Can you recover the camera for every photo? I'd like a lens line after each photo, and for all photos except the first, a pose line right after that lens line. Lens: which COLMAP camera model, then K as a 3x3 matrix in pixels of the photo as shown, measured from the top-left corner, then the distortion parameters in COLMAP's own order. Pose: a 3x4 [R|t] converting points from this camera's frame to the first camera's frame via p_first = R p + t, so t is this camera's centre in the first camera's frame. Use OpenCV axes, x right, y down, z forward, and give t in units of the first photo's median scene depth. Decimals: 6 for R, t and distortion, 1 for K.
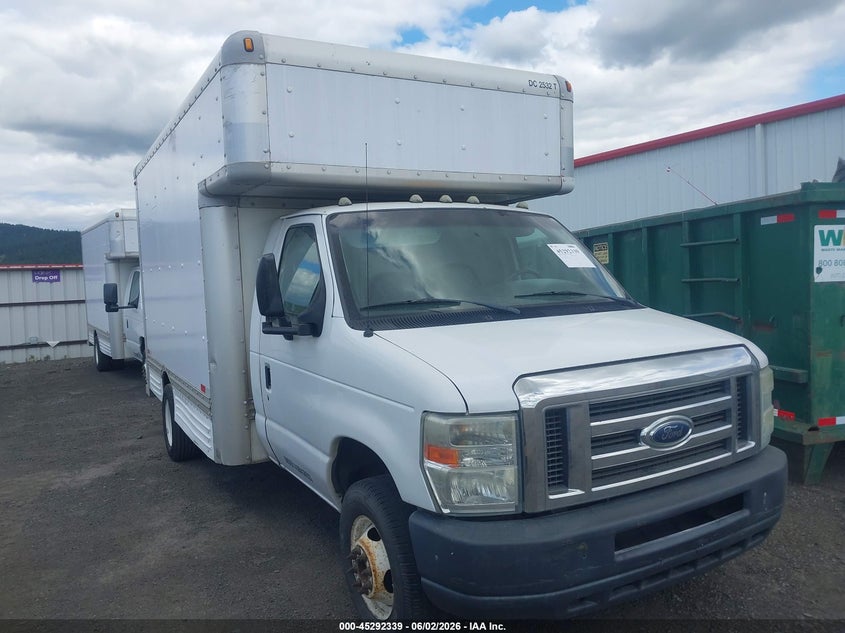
lens RADIAL K [[665.0, 0, 424.6], [0, 665.0, 299.1], [0, 0, 1]] dist [0.006465, 0.000845]
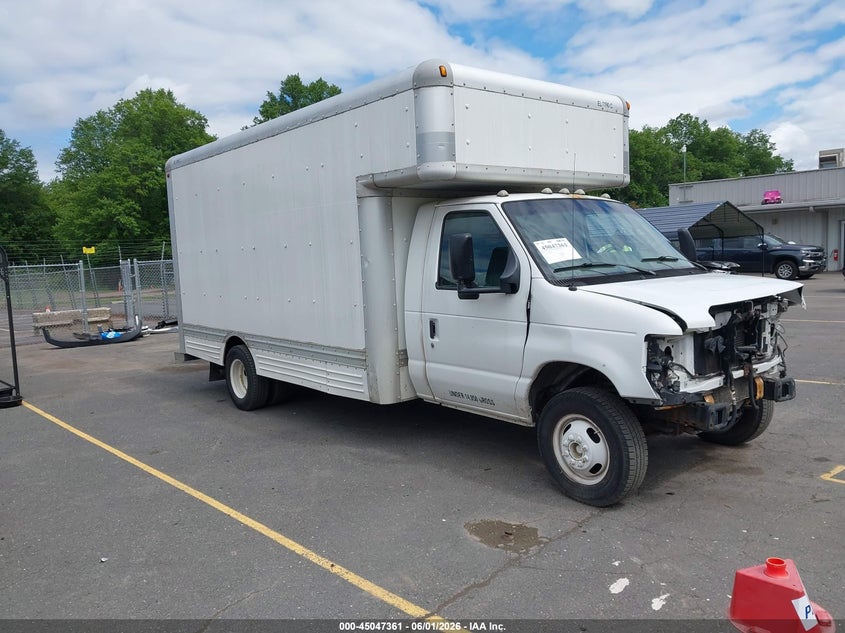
lens RADIAL K [[672.7, 0, 422.5], [0, 672.7, 316.5], [0, 0, 1]] dist [0.000672, -0.000437]
pose [[0.982763, -0.023615, 0.183355, -0.508260], [0.015001, 0.998724, 0.048228, 0.029697], [-0.184260, -0.044646, 0.981863, -0.279113]]
